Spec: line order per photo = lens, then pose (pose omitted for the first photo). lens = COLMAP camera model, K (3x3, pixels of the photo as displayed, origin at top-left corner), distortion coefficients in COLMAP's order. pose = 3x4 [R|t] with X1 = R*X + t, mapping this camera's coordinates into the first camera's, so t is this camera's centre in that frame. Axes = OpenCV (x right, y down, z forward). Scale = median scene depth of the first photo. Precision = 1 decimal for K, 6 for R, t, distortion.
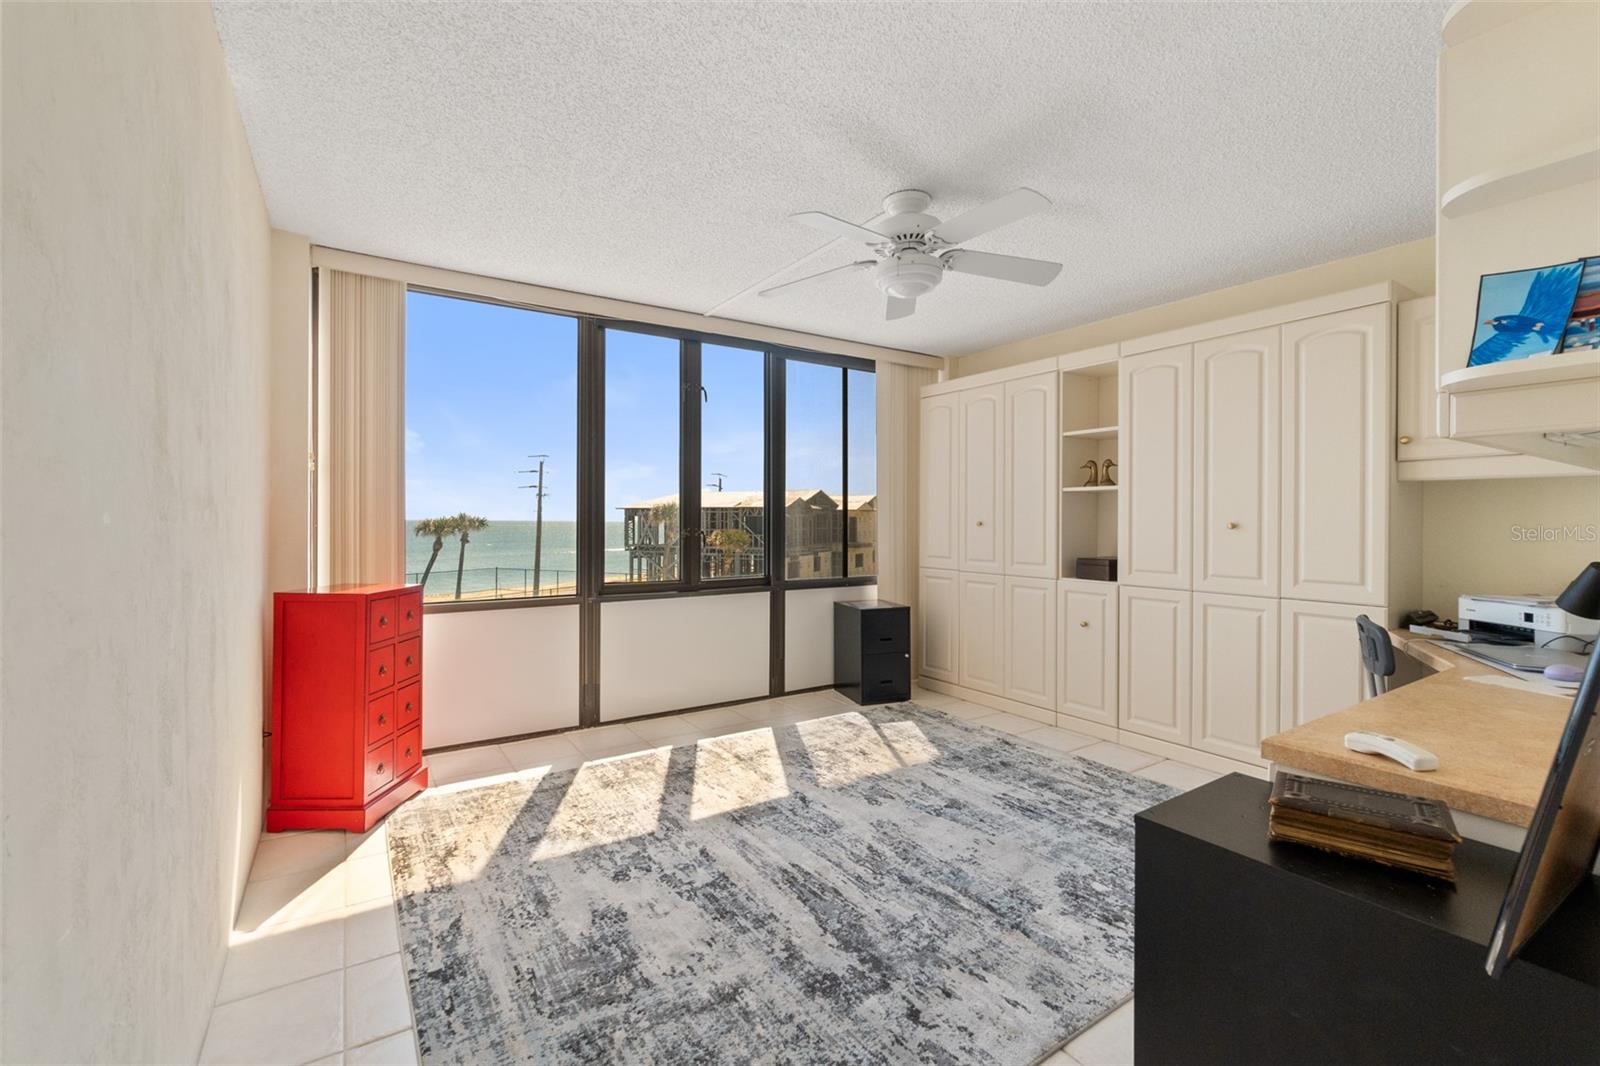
lens RADIAL K [[692.0, 0, 810.8], [0, 692.0, 523.2], [0, 0, 1]] dist [-0.011131, 0.002900]
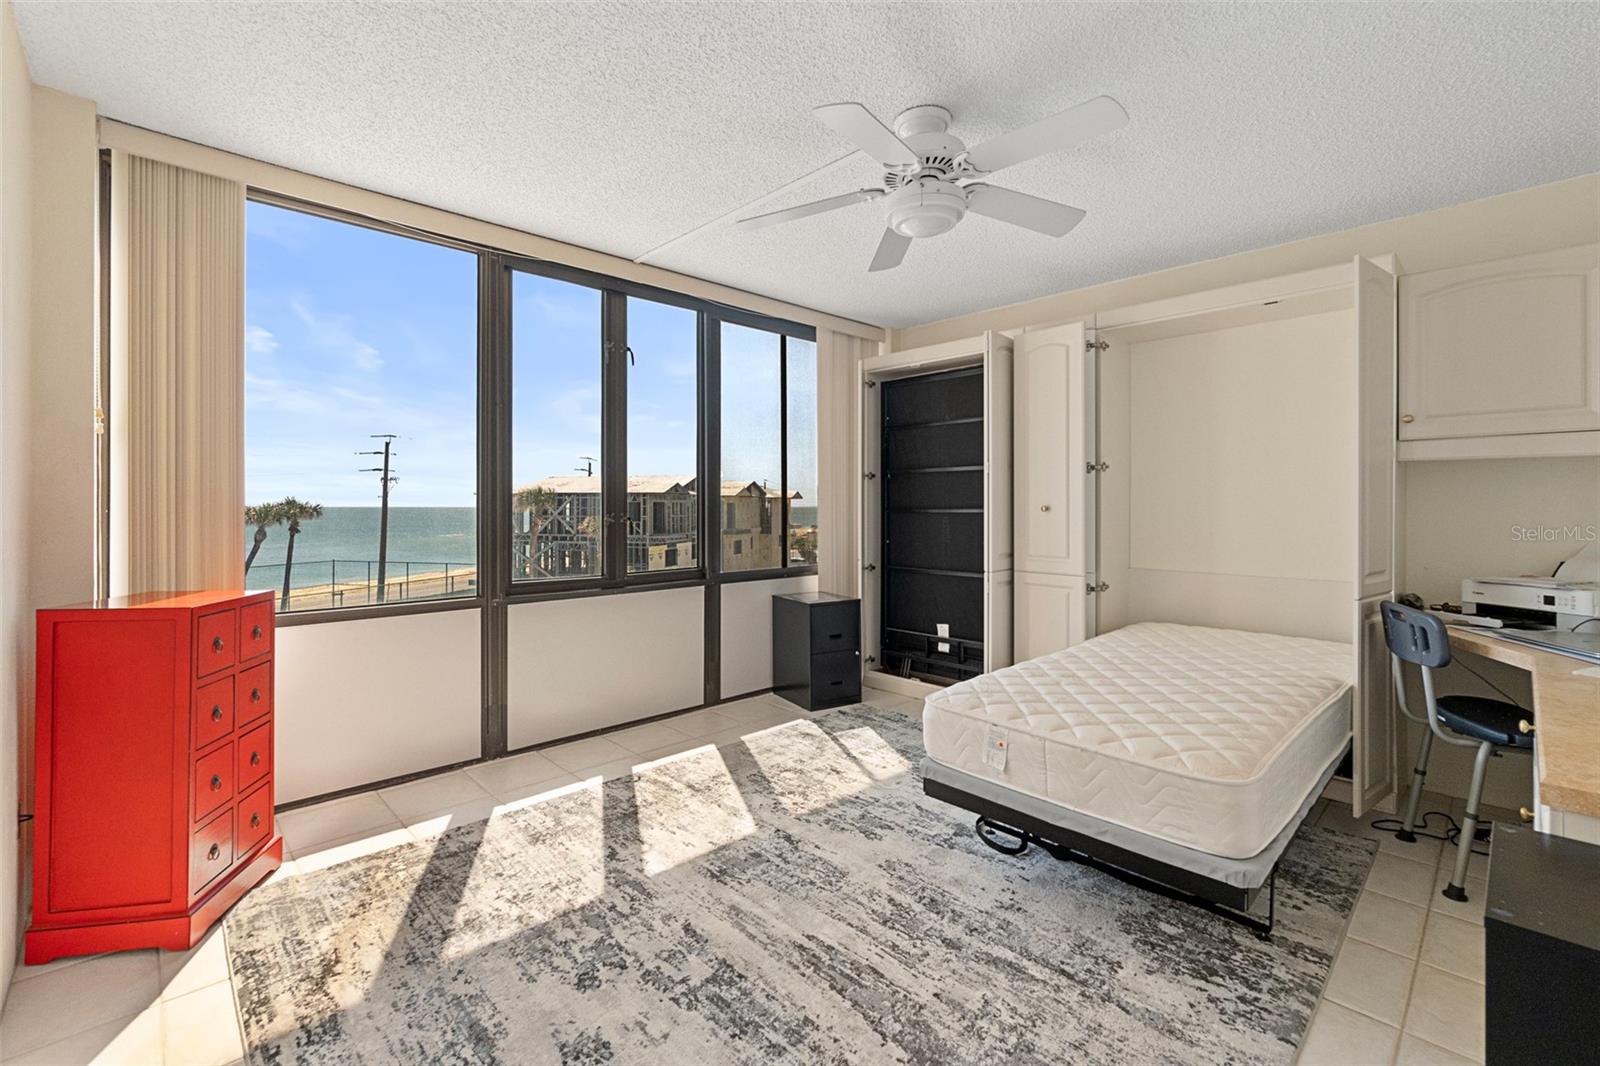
lens RADIAL K [[692.0, 0, 803.9], [0, 692.0, 510.6], [0, 0, 1]] dist [-0.011131, 0.002900]
pose [[0.984918, -0.003232, 0.172990, -0.138173], [0.002952, 0.999994, 0.001873, 0.003747], [-0.172995, -0.001334, 0.984922, 0.185159]]
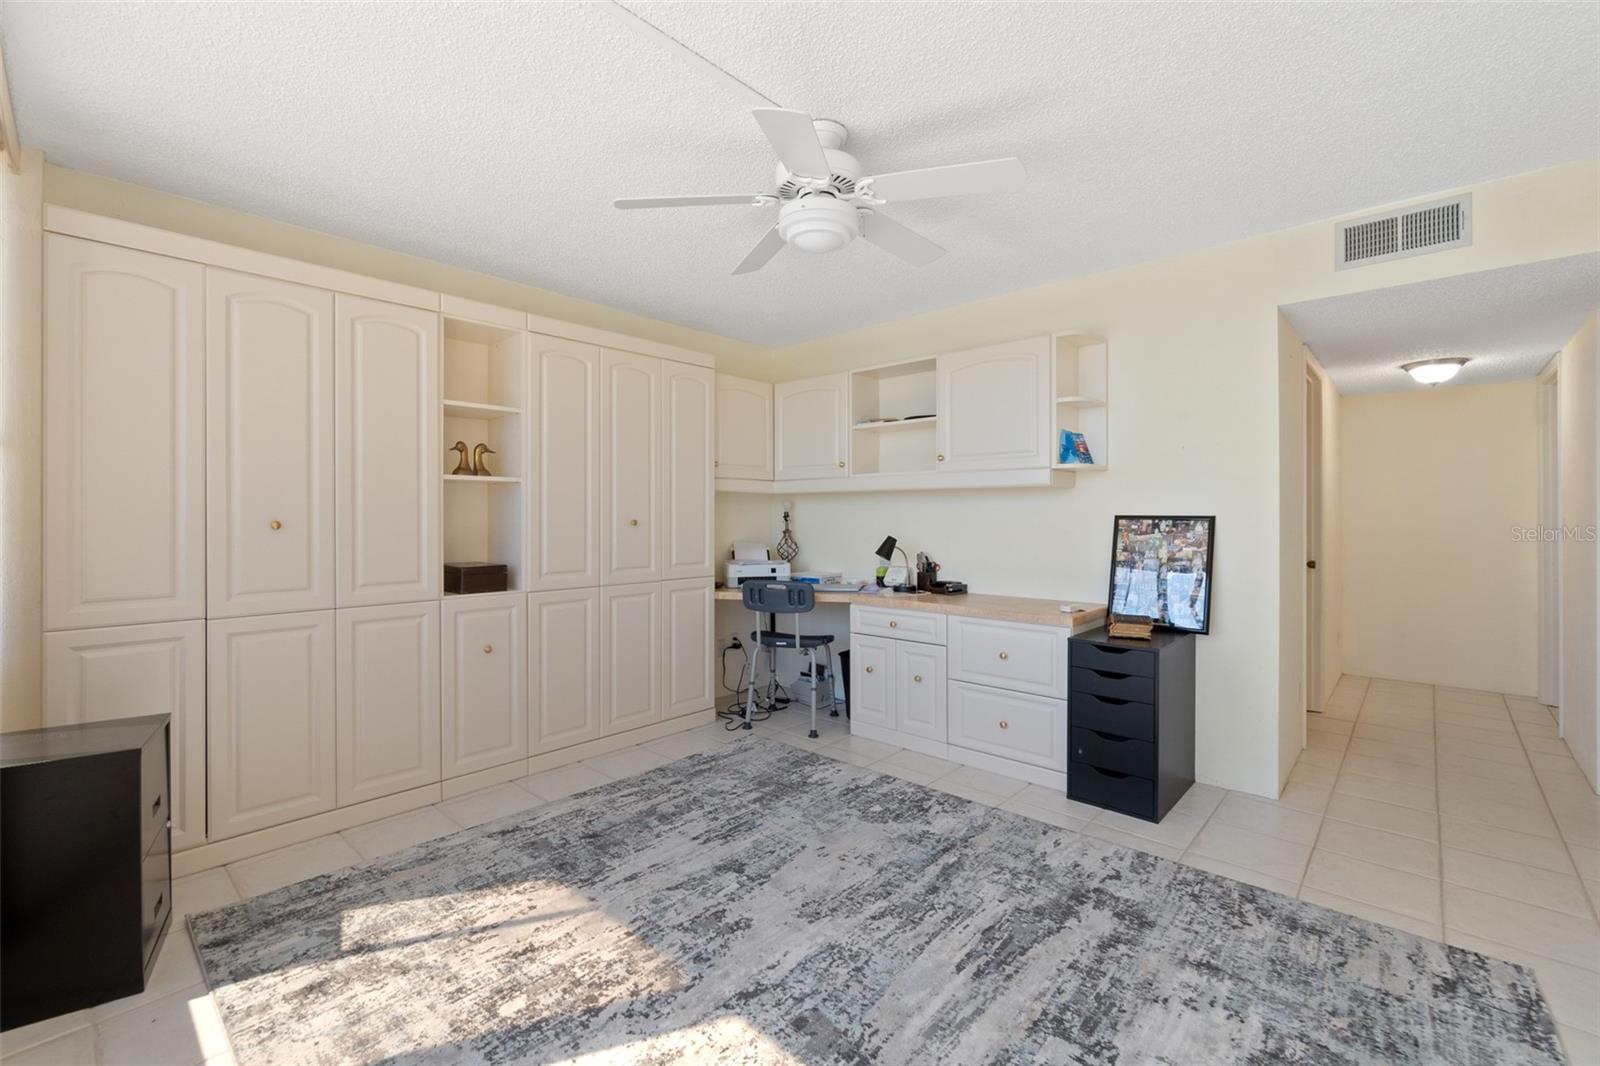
lens RADIAL K [[692.0, 0, 788.1], [0, 692.0, 507.6], [0, 0, 1]] dist [-0.011131, 0.002900]
pose [[-0.231560, 0.010148, 0.972768, -0.606509], [0.005363, 0.999944, -0.009154, -0.007658], [-0.972806, 0.003098, -0.231602, 1.133400]]
